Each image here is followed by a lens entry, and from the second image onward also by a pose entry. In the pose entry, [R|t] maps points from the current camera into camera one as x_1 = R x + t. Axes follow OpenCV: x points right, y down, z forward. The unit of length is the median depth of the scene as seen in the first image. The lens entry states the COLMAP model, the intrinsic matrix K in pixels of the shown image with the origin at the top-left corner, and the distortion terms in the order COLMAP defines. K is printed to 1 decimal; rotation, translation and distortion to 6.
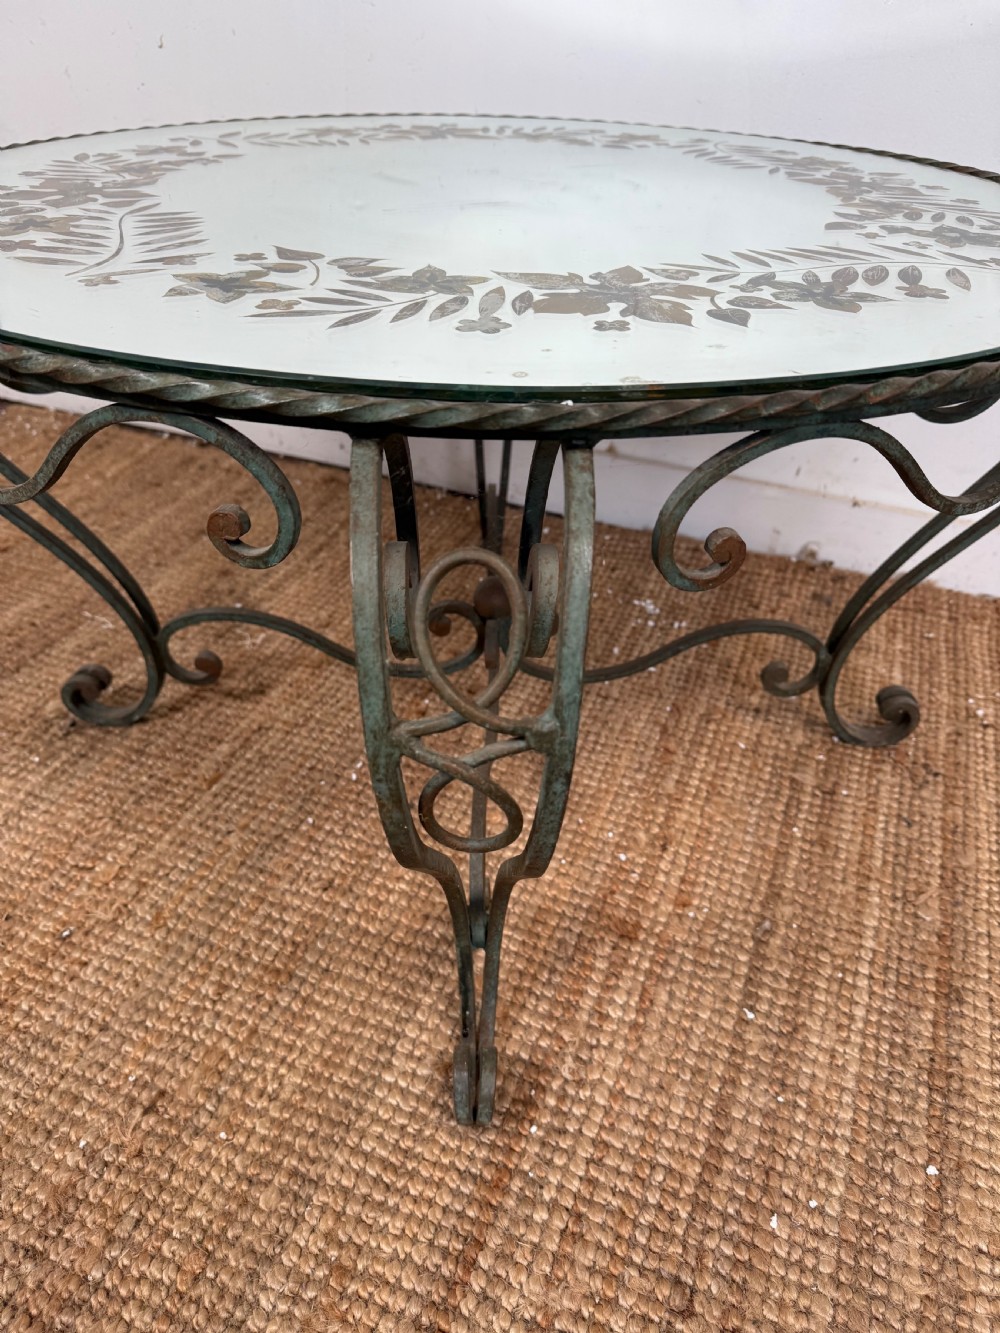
lens RADIAL K [[968.8, 0, 505.1], [0, 968.8, 686.0], [0, 0, 1]] dist [0.007089, -0.028995]
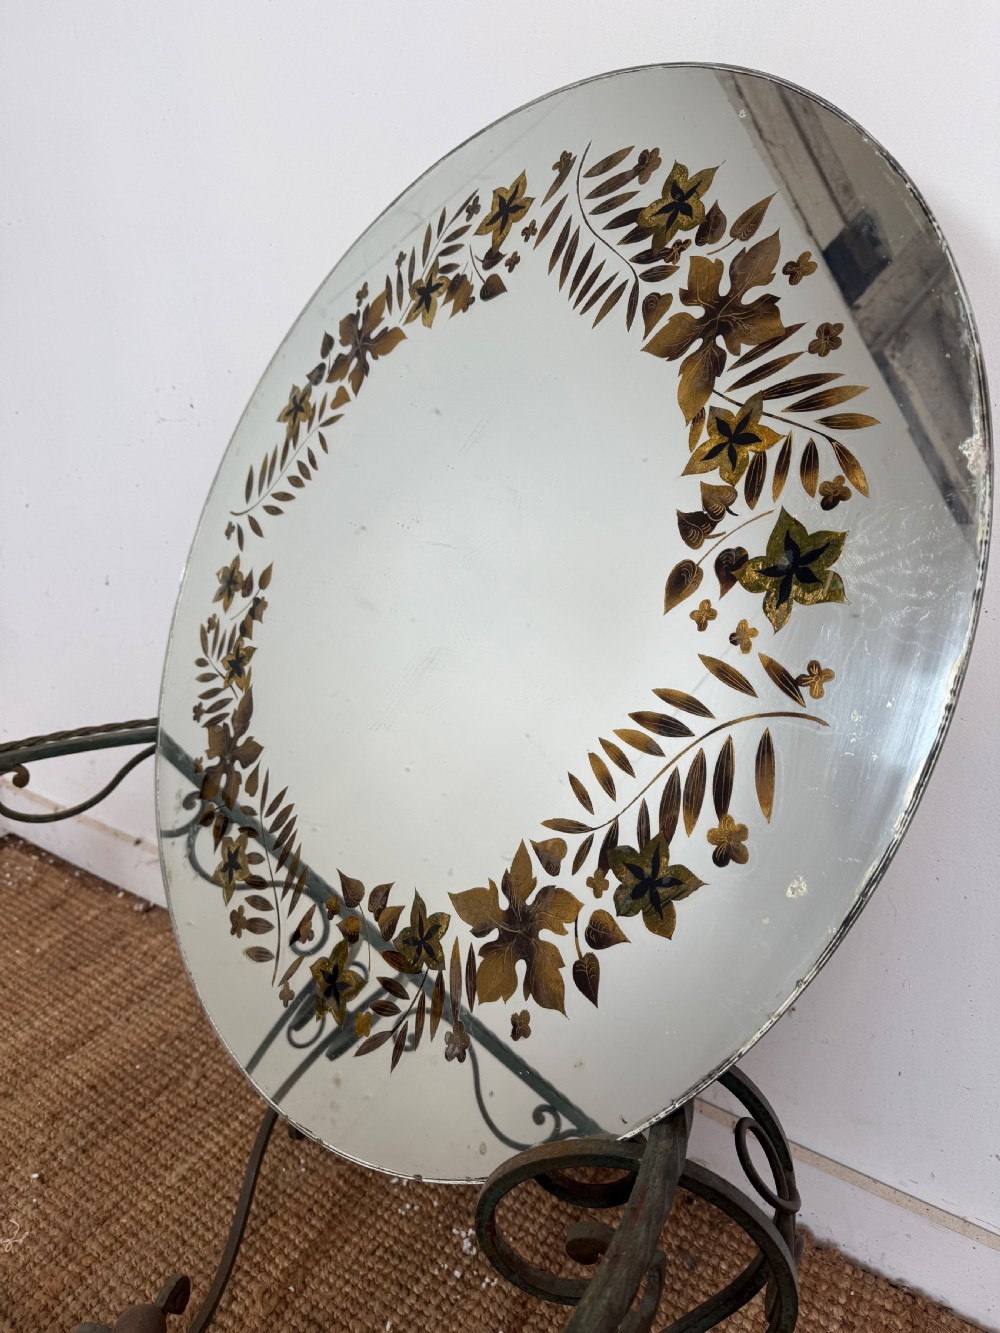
lens RADIAL K [[950.9, 0, 506.1], [0, 950.9, 681.4], [0, 0, 1]] dist [0.126194, -0.193694]
pose [[0.700661, -0.347208, -0.623314, 0.668619], [0.630181, 0.710815, 0.312432, -0.693765], [0.334582, -0.611710, 0.716844, 0.186735]]
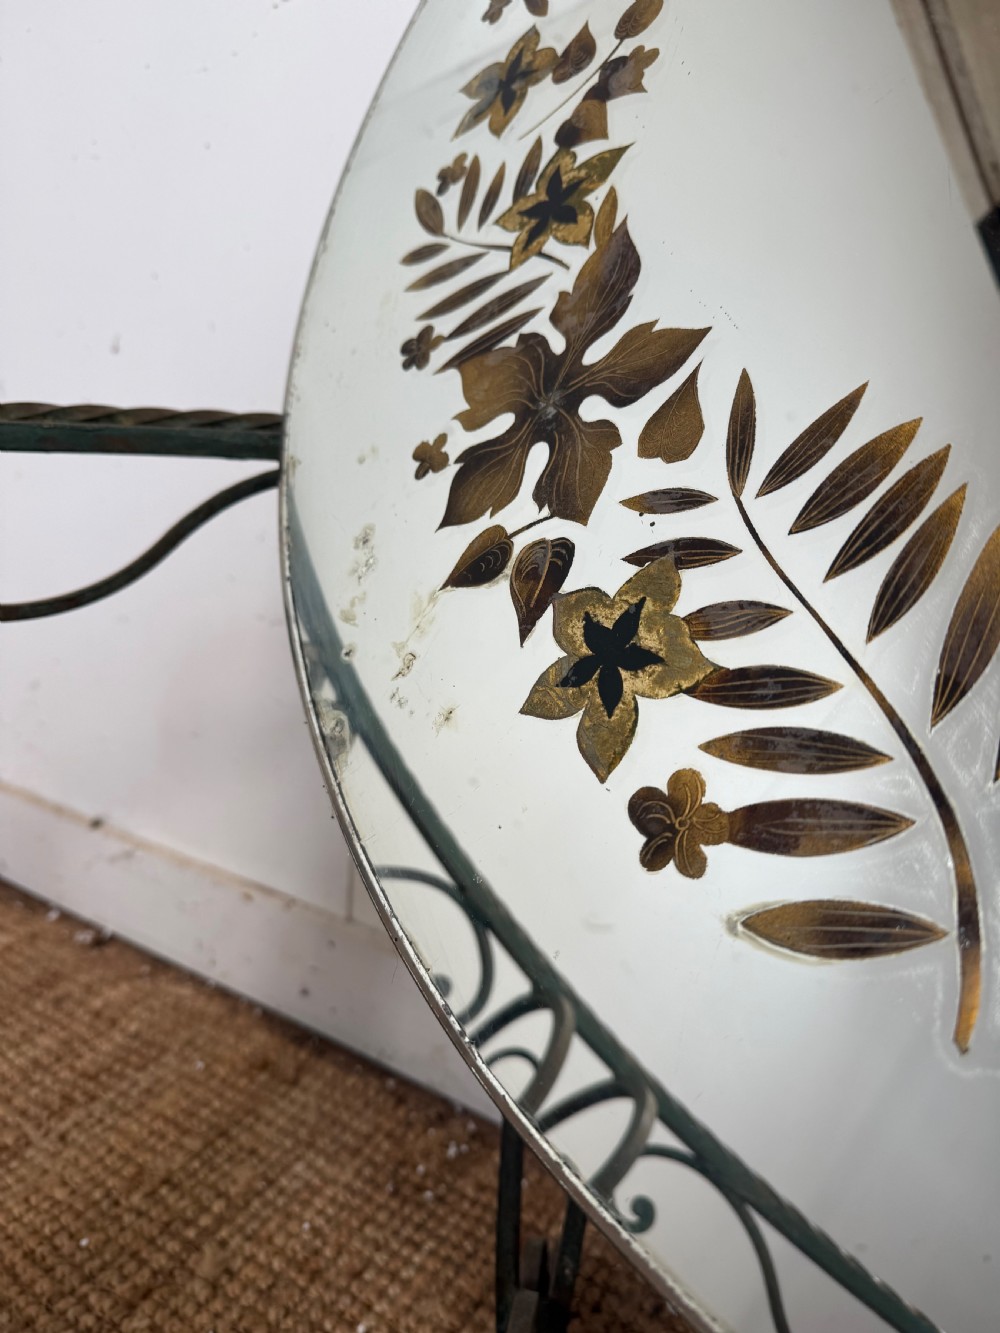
lens RADIAL K [[973.9, 0, 500.0], [0, 973.9, 666.5], [0, 0, 1]] dist [0.019469, -0.023921]
pose [[0.773357, -0.360596, -0.521431, -0.224674], [0.549412, 0.791600, 0.267425, -0.497435], [0.316332, -0.493295, 0.810305, 0.465623]]
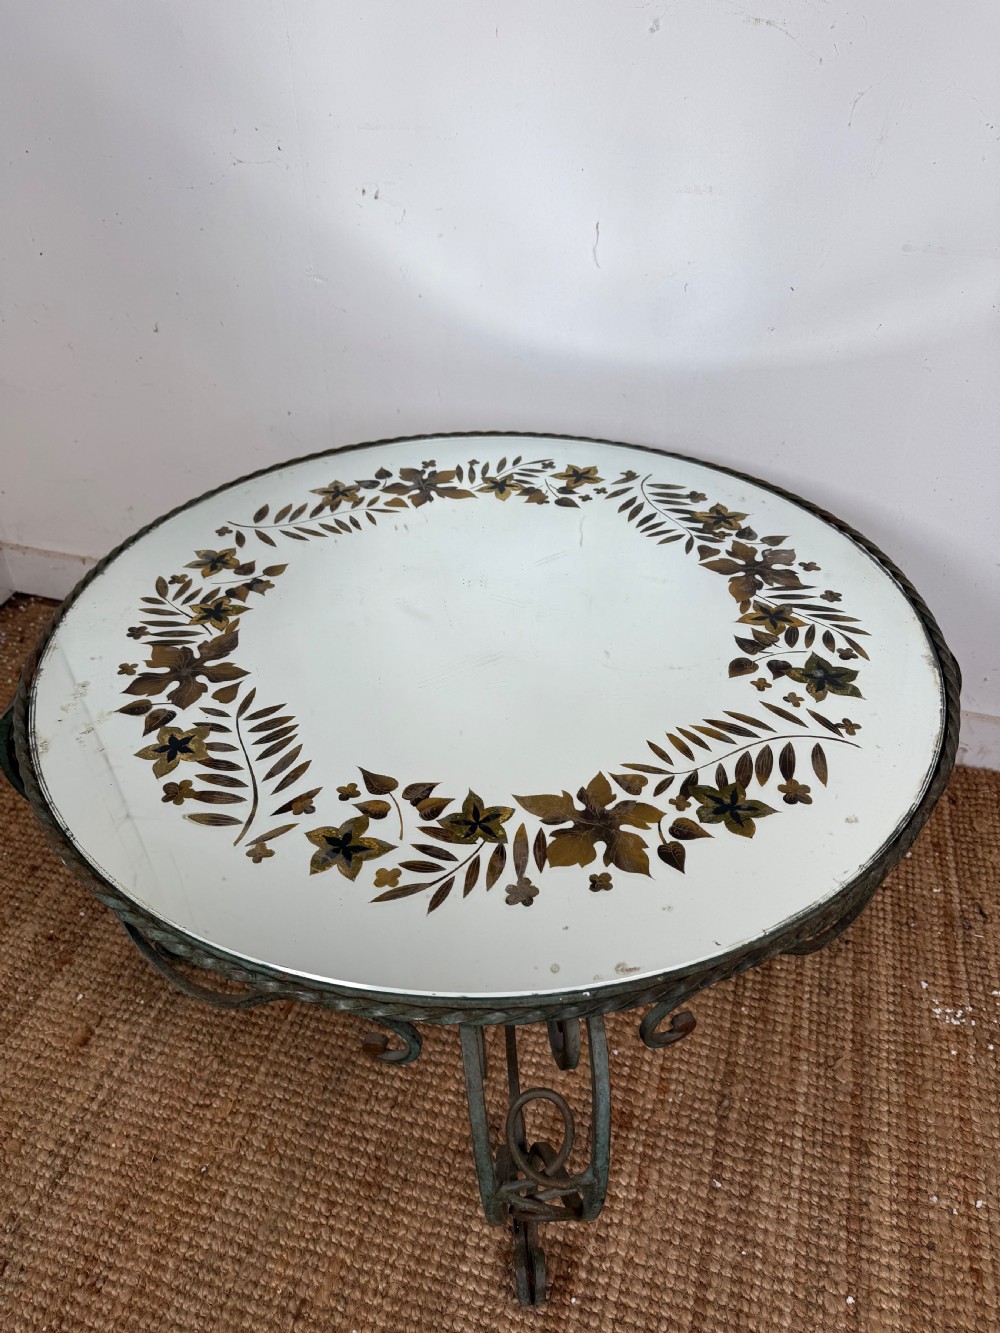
lens RADIAL K [[950.9, 0, 506.1], [0, 950.9, 681.4], [0, 0, 1]] dist [0.126194, -0.193694]
pose [[0.995312, -0.083218, 0.049279, -0.057375], [0.080689, 0.995420, 0.051271, -0.477507], [-0.053320, -0.047054, 0.997468, -0.333753]]
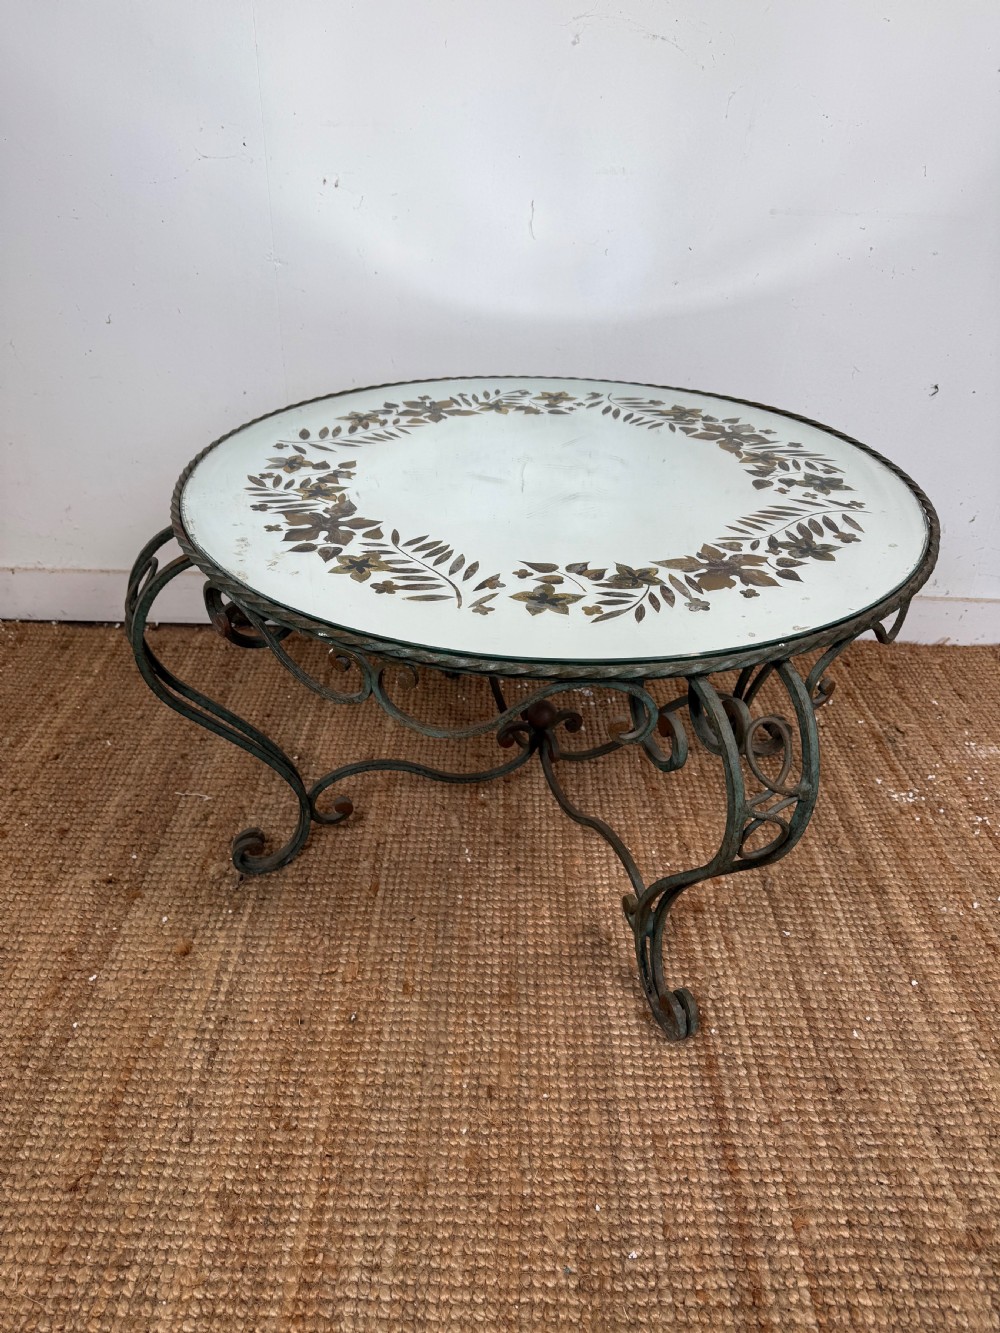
lens RADIAL K [[959.5, 0, 506.2], [0, 959.5, 682.2], [0, 0, 1]] dist [0.145308, -0.322936]
pose [[0.929681, -0.201216, 0.308554, -0.634055], [0.217487, 0.975880, -0.018896, -0.156091], [-0.297310, 0.084673, 0.951019, -0.486082]]
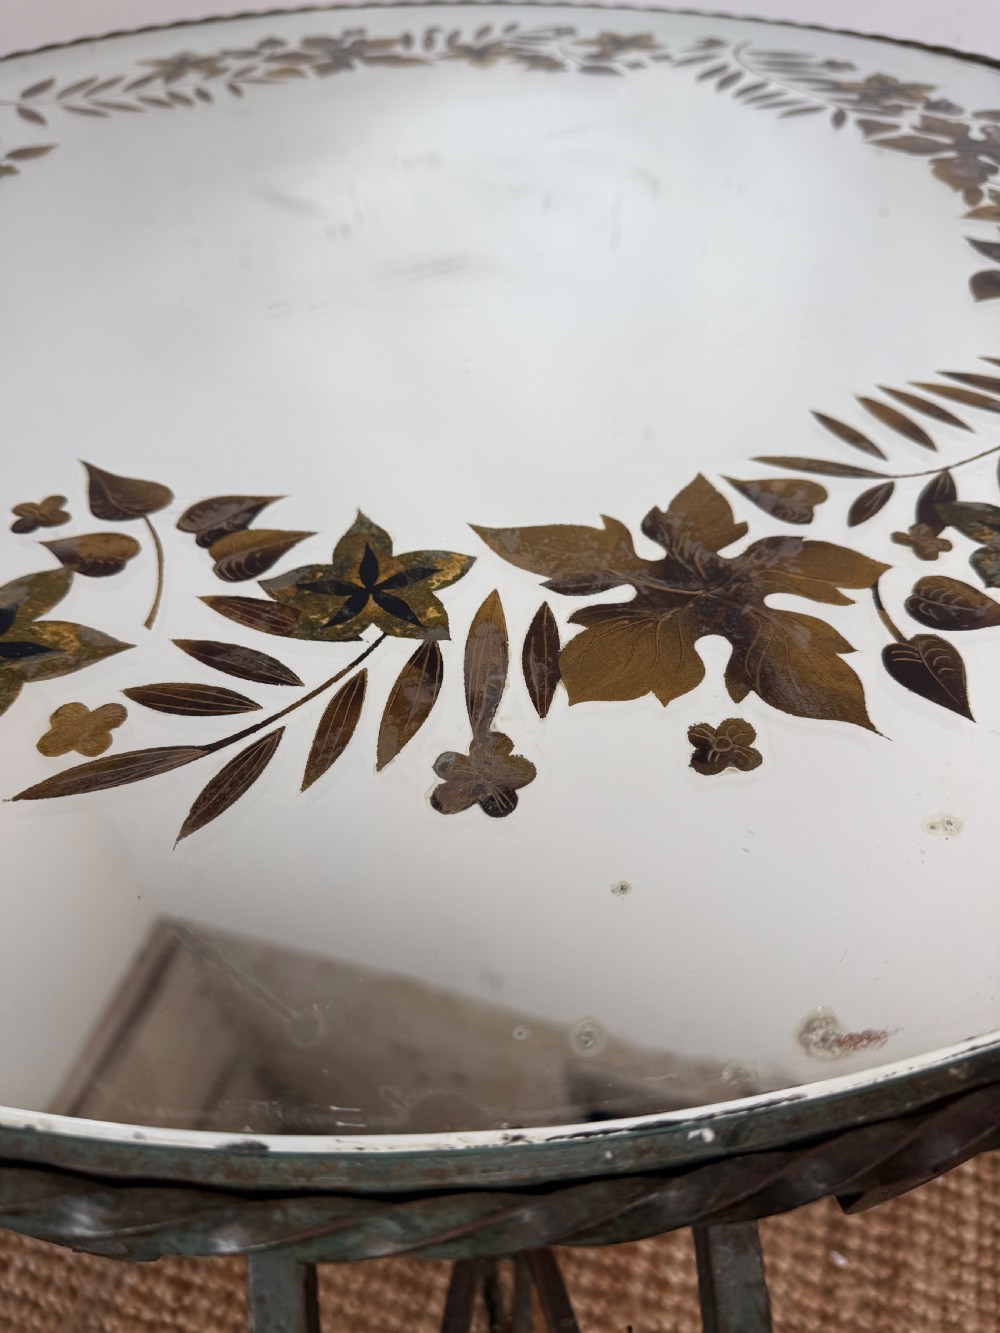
lens RADIAL K [[958.7, 0, 505.7], [0, 958.7, 673.8], [0, 0, 1]] dist [0.074726, -0.099646]
pose [[0.996089, -0.081945, 0.033035, -0.013220], [0.075542, 0.983799, 0.162581, -0.302773], [-0.045823, -0.159449, 0.986142, 0.296062]]
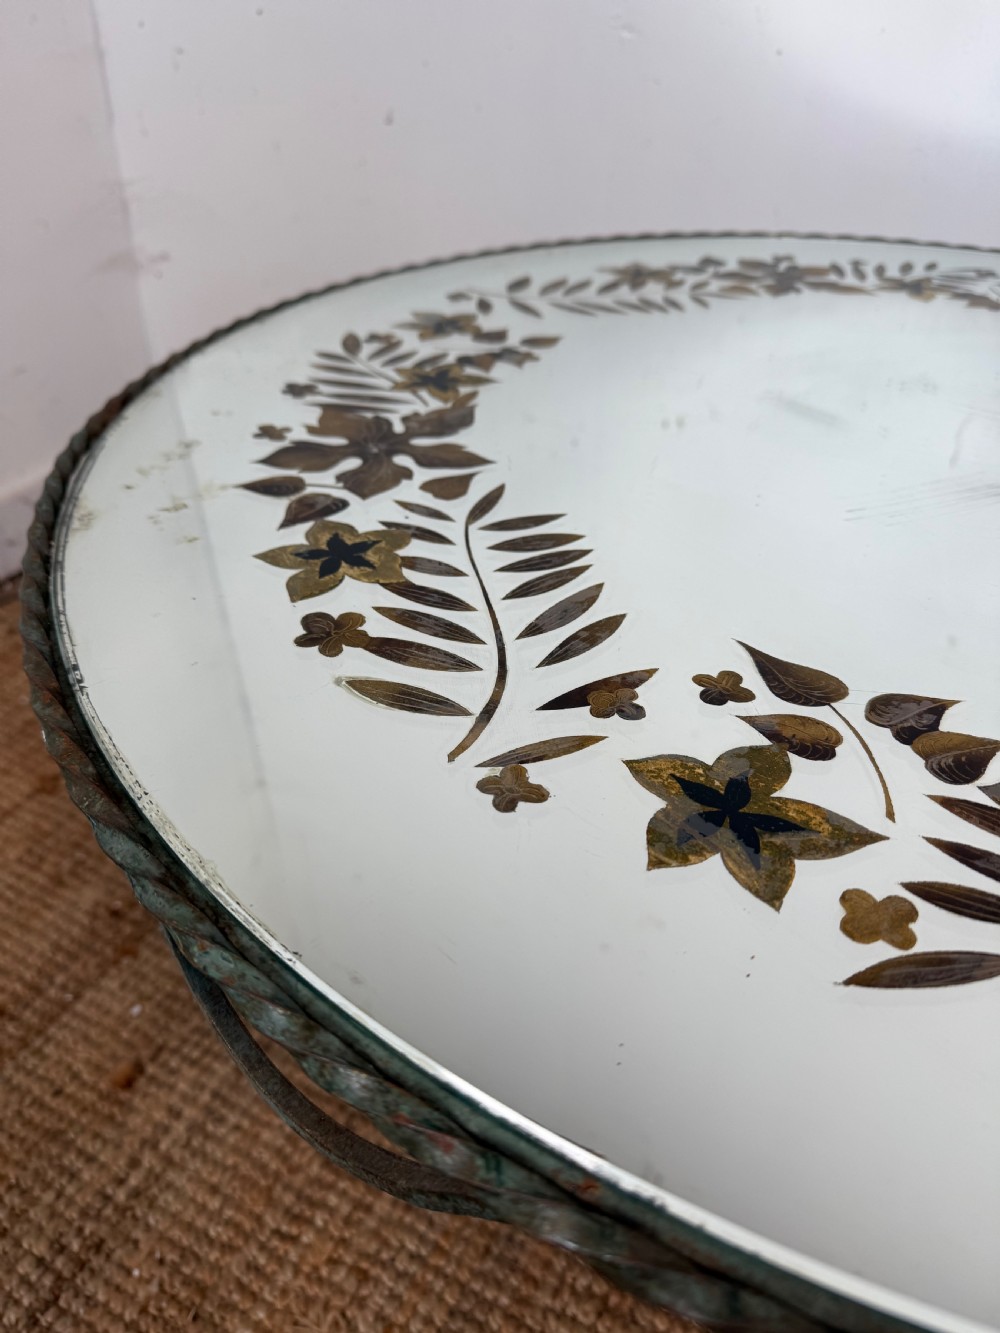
lens RADIAL K [[950.9, 0, 506.1], [0, 950.9, 681.4], [0, 0, 1]] dist [0.126194, -0.193694]
pose [[0.993151, 0.061535, -0.099319, -0.242001], [-0.060708, 0.998091, 0.011335, -0.318996], [0.099827, -0.005228, 0.994991, 0.280713]]
